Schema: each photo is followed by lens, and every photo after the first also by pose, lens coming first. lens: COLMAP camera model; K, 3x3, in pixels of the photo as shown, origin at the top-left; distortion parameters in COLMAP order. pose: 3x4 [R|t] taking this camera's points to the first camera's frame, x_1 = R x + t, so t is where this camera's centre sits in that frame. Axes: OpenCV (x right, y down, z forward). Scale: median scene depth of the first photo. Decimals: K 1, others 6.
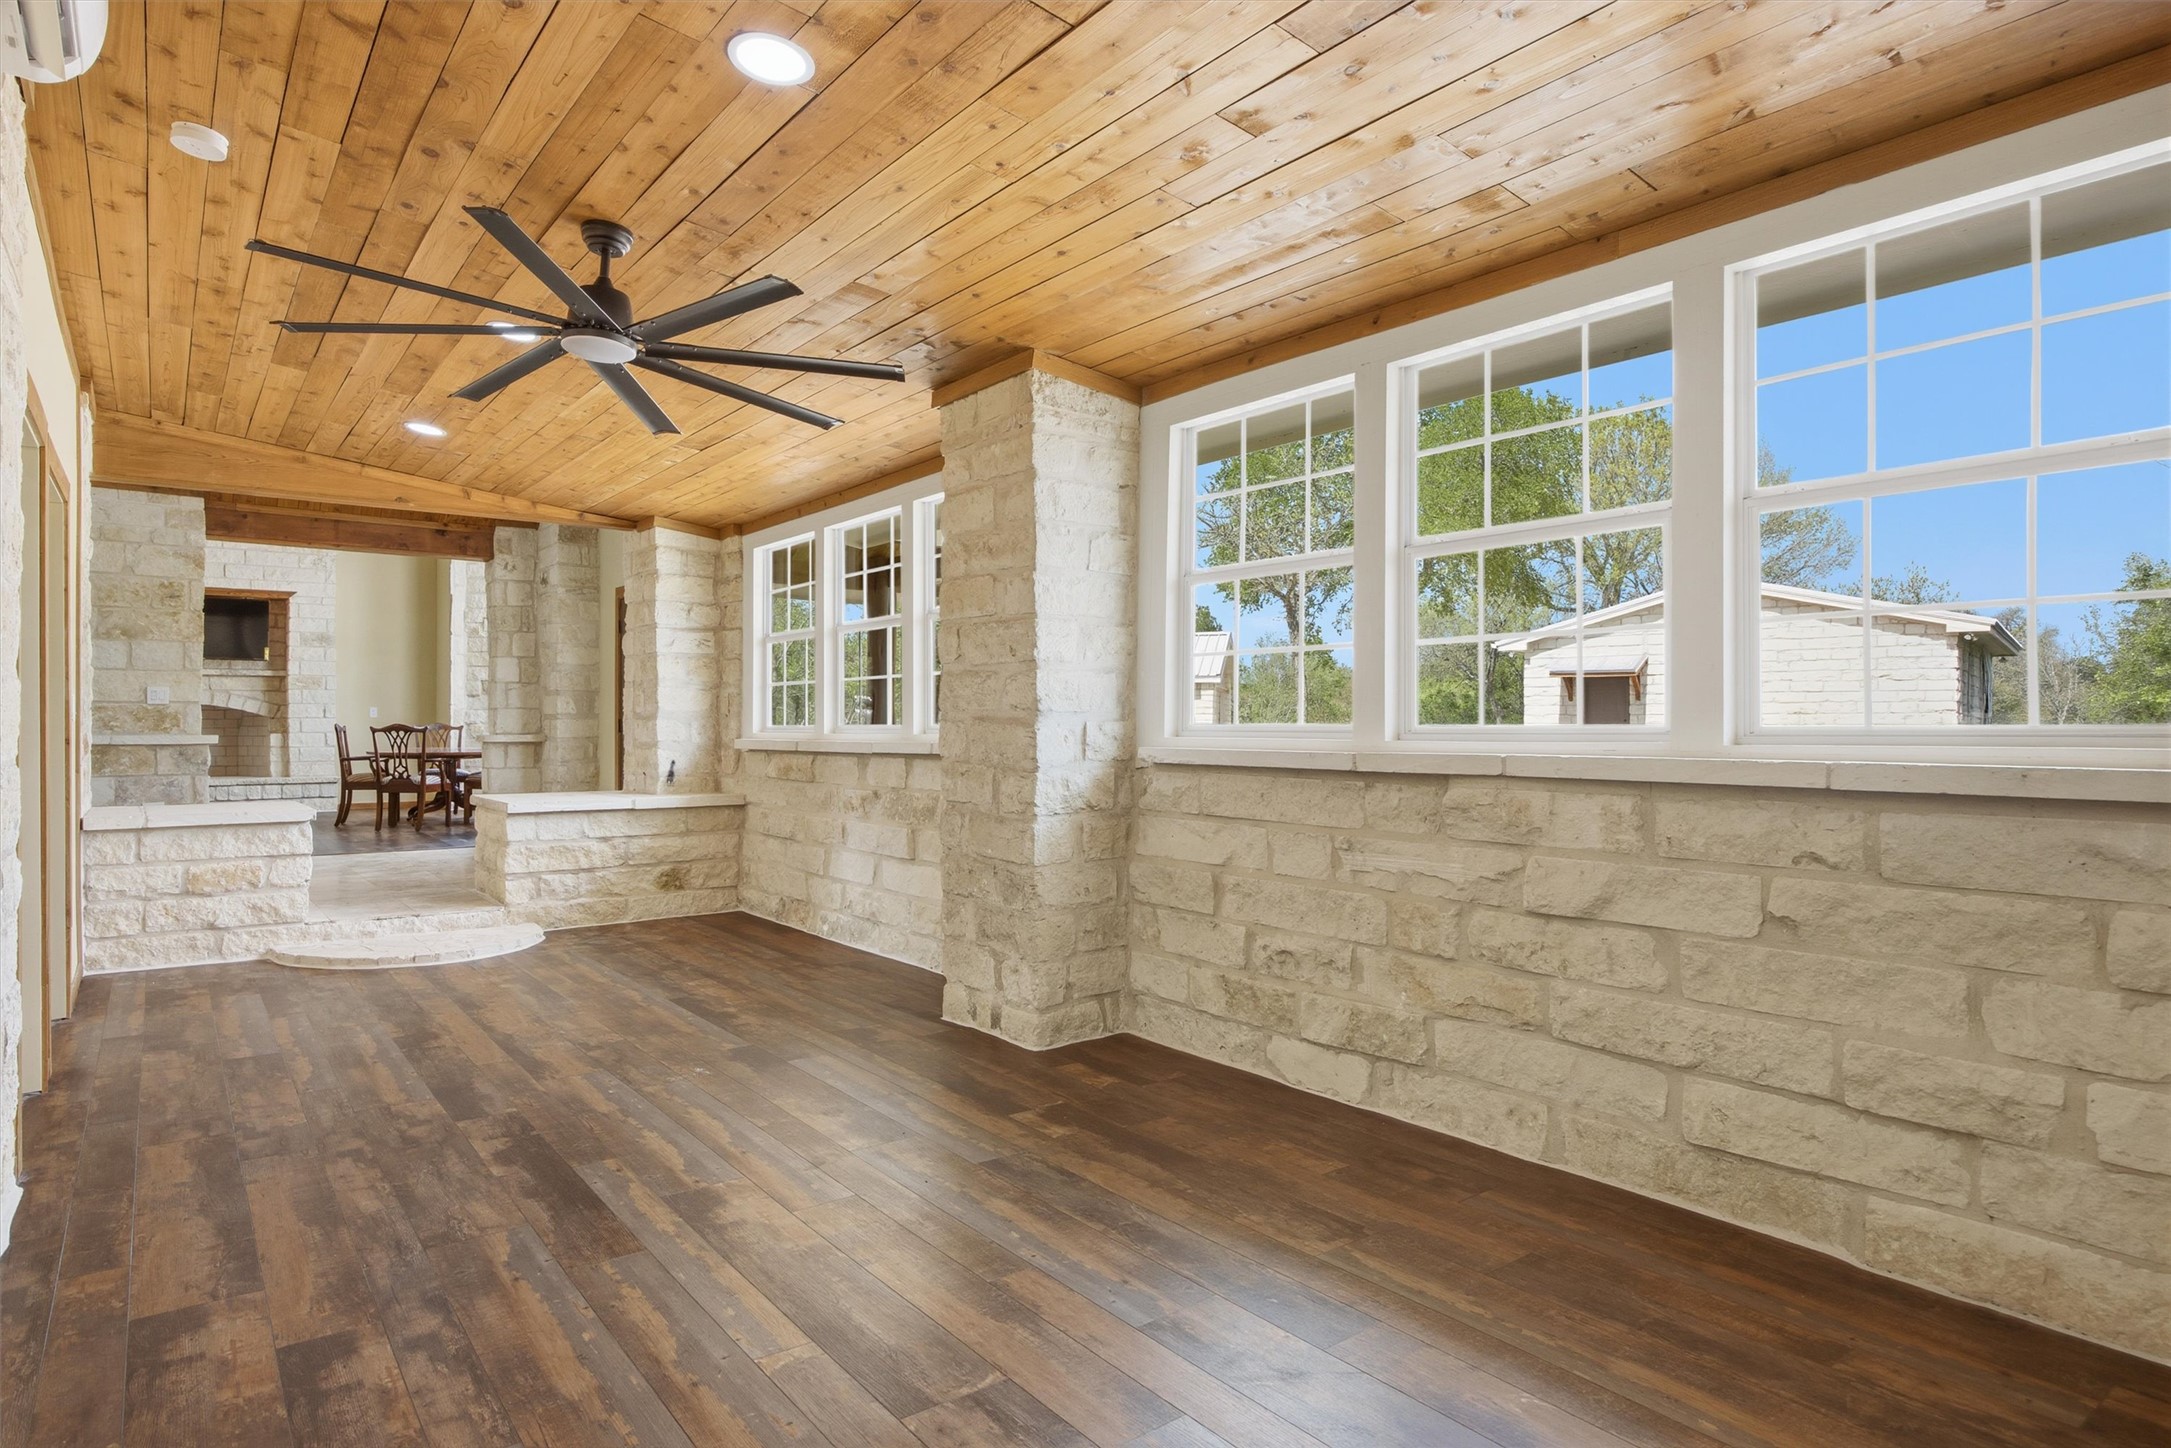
lens RADIAL K [[1291.1, 0, 1076.7], [0, 1291.1, 725.7], [0, 0, 1]] dist [-0.007229, -0.000747]
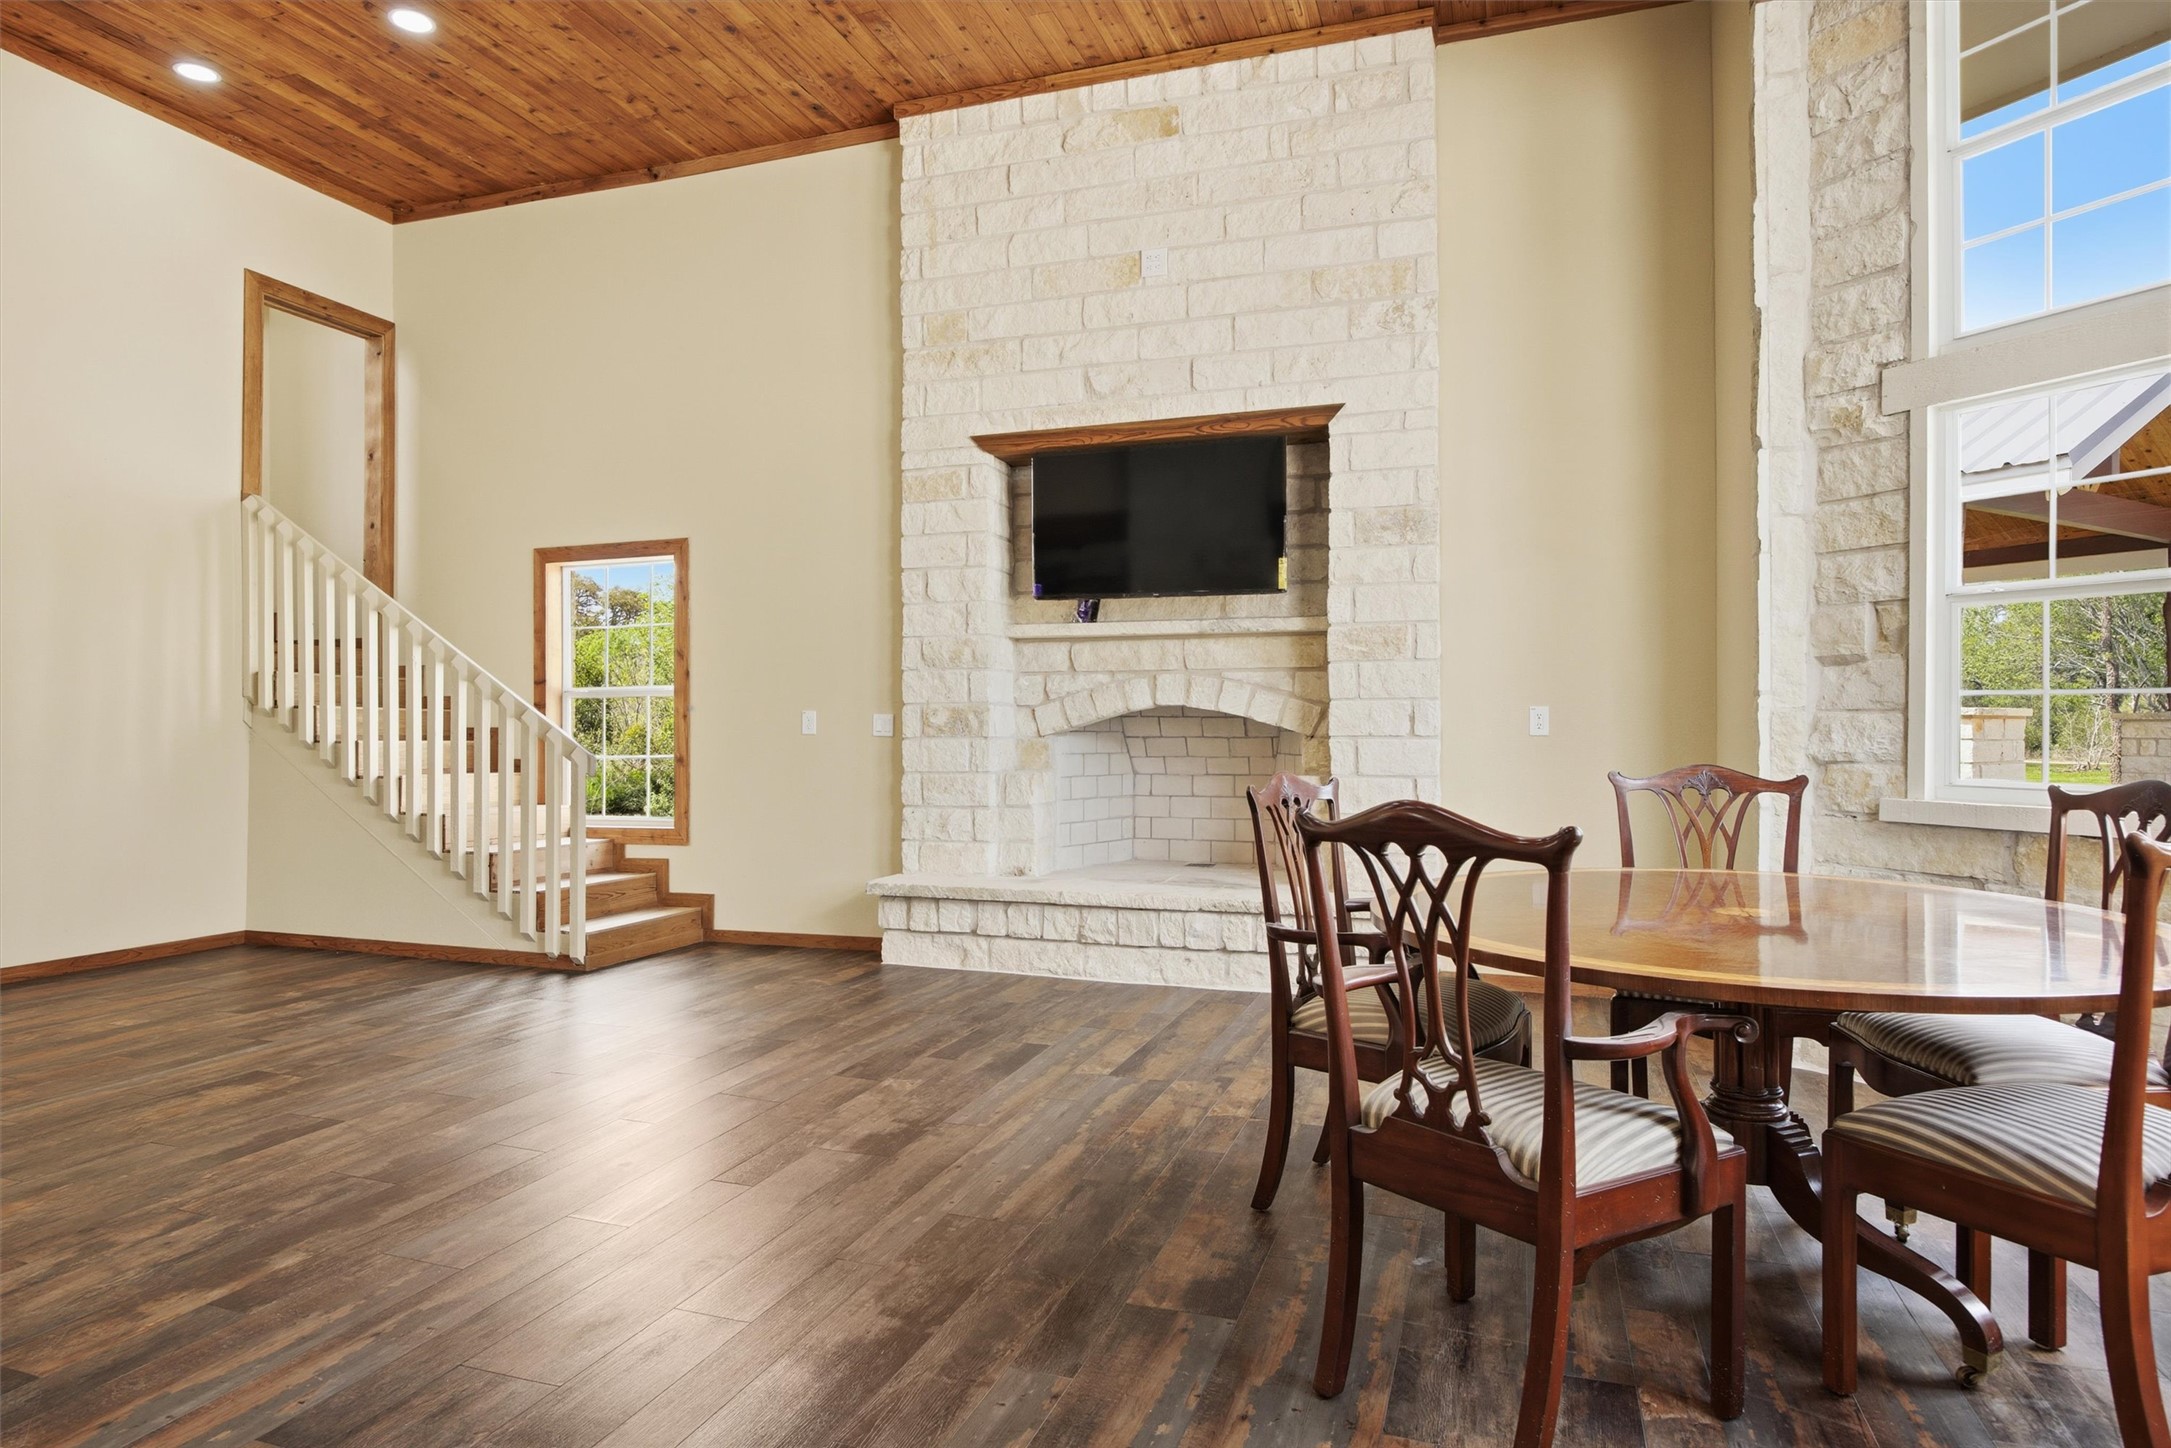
lens RADIAL K [[1291.1, 0, 1076.7], [0, 1291.1, 725.7], [0, 0, 1]] dist [-0.007229, -0.000747]
pose [[0.581912, -0.001670, -0.813250, -0.343196], [0.002337, 0.999997, -0.000381, -0.009363], [0.813248, -0.001679, 0.581914, 0.714541]]
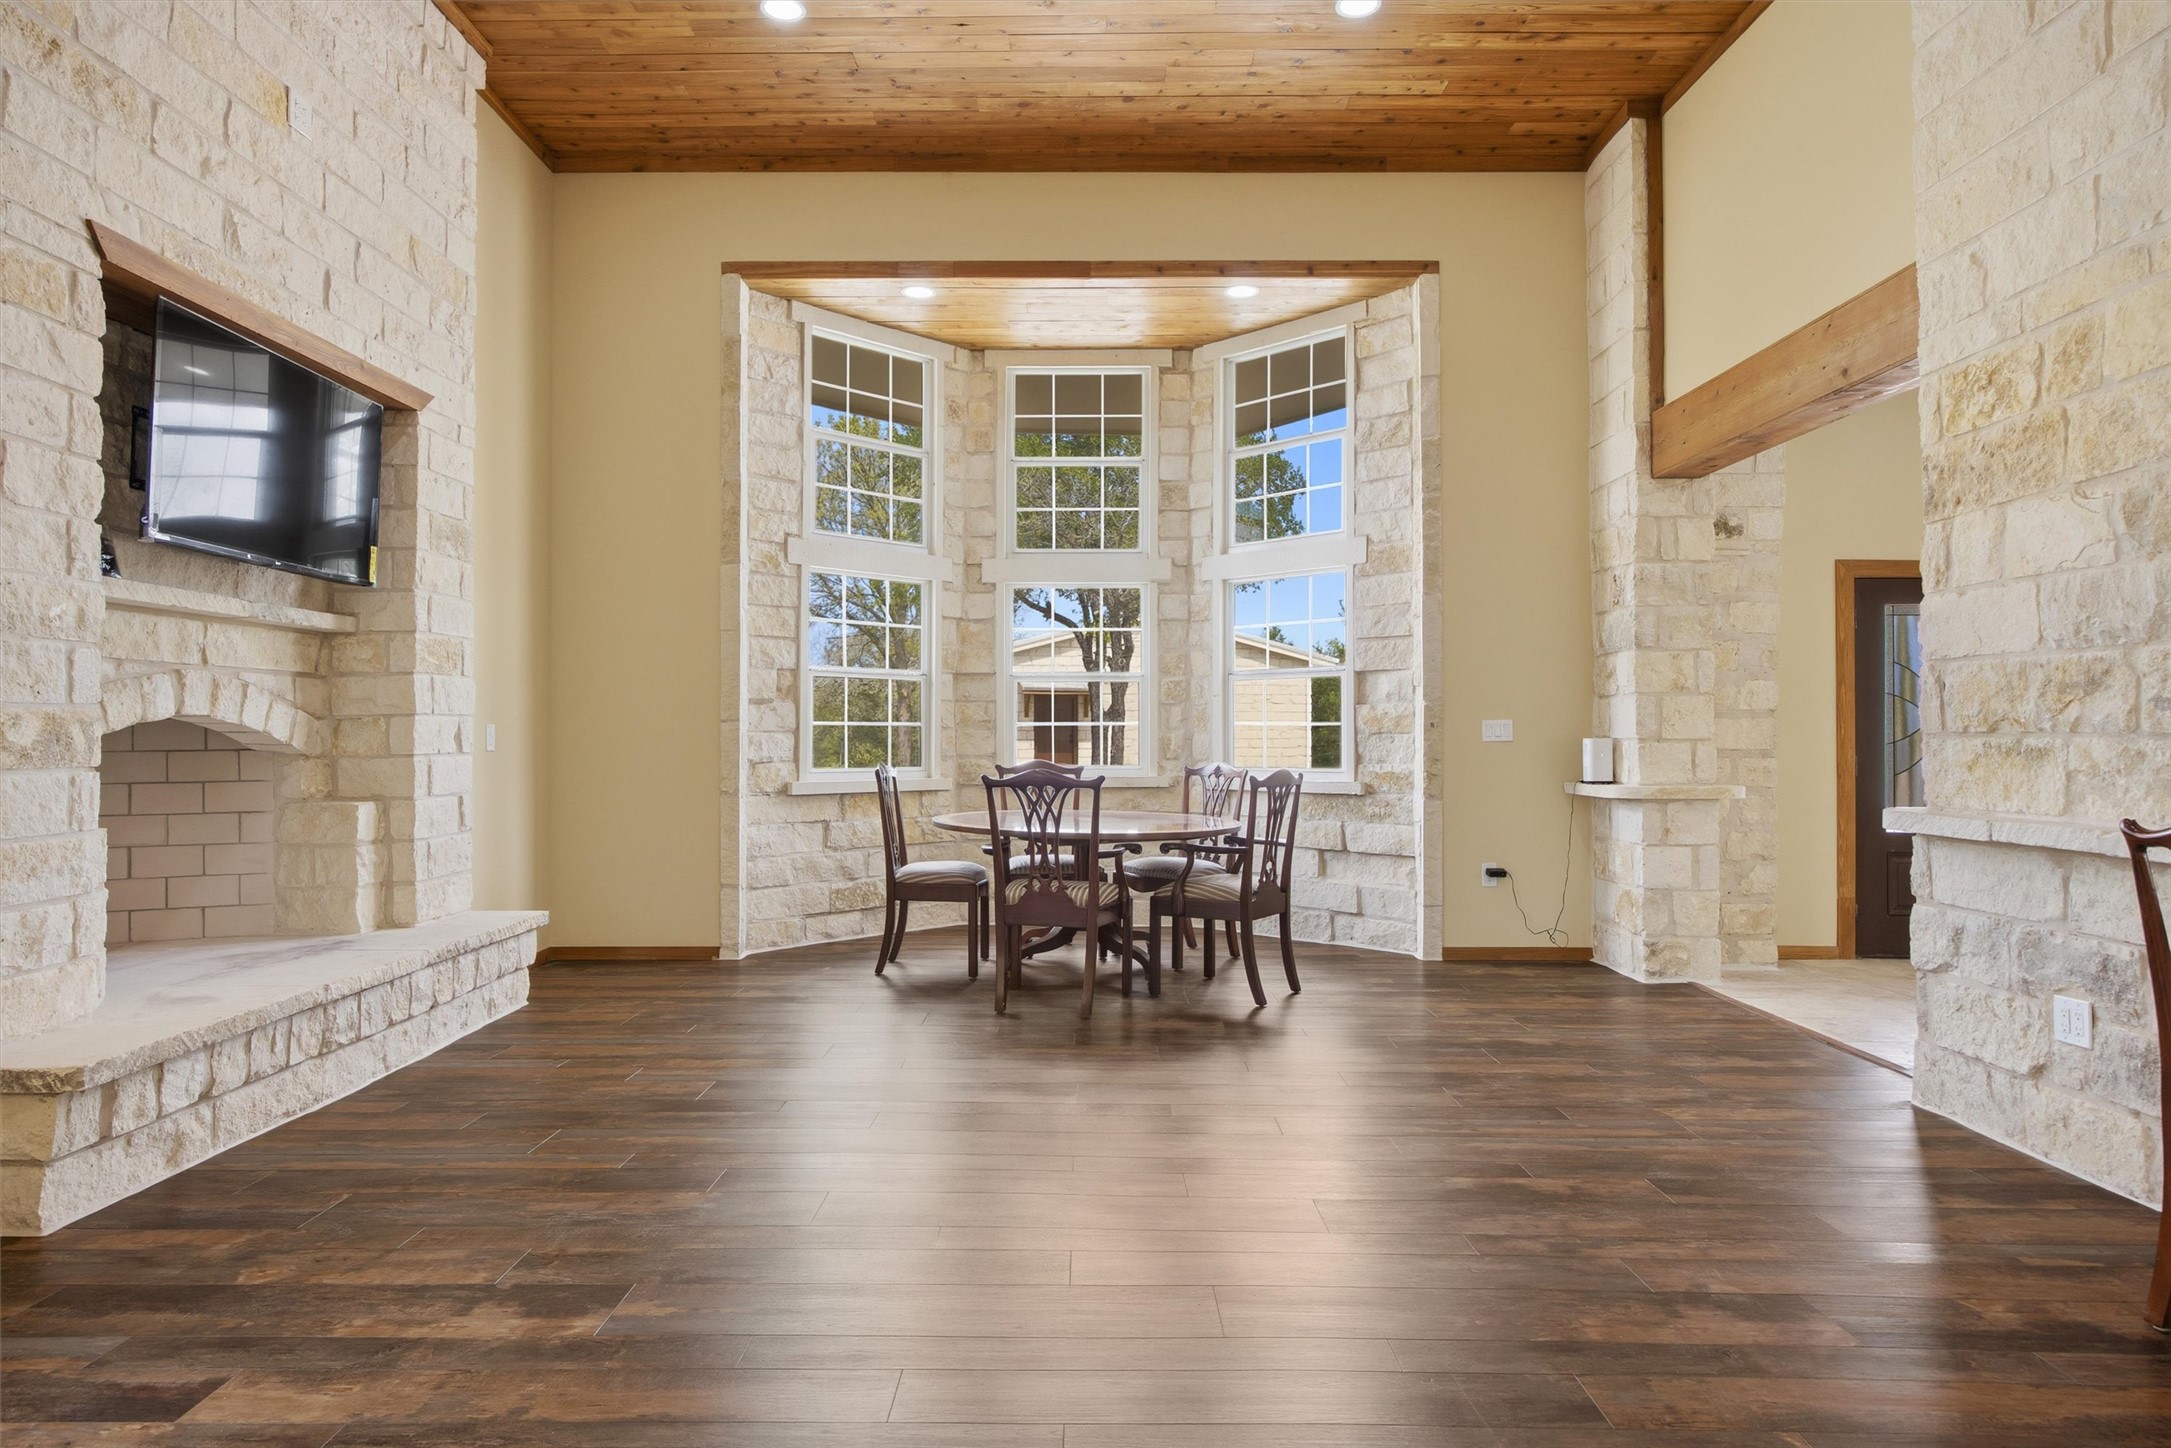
lens RADIAL K [[1291.1, 0, 1076.7], [0, 1291.1, 725.7], [0, 0, 1]] dist [-0.007229, -0.000747]
pose [[0.559707, 0.003363, 0.828684, -0.795716], [0.001757, 0.999985, -0.005245, -0.011852], [-0.828689, 0.004392, 0.559693, 0.657247]]
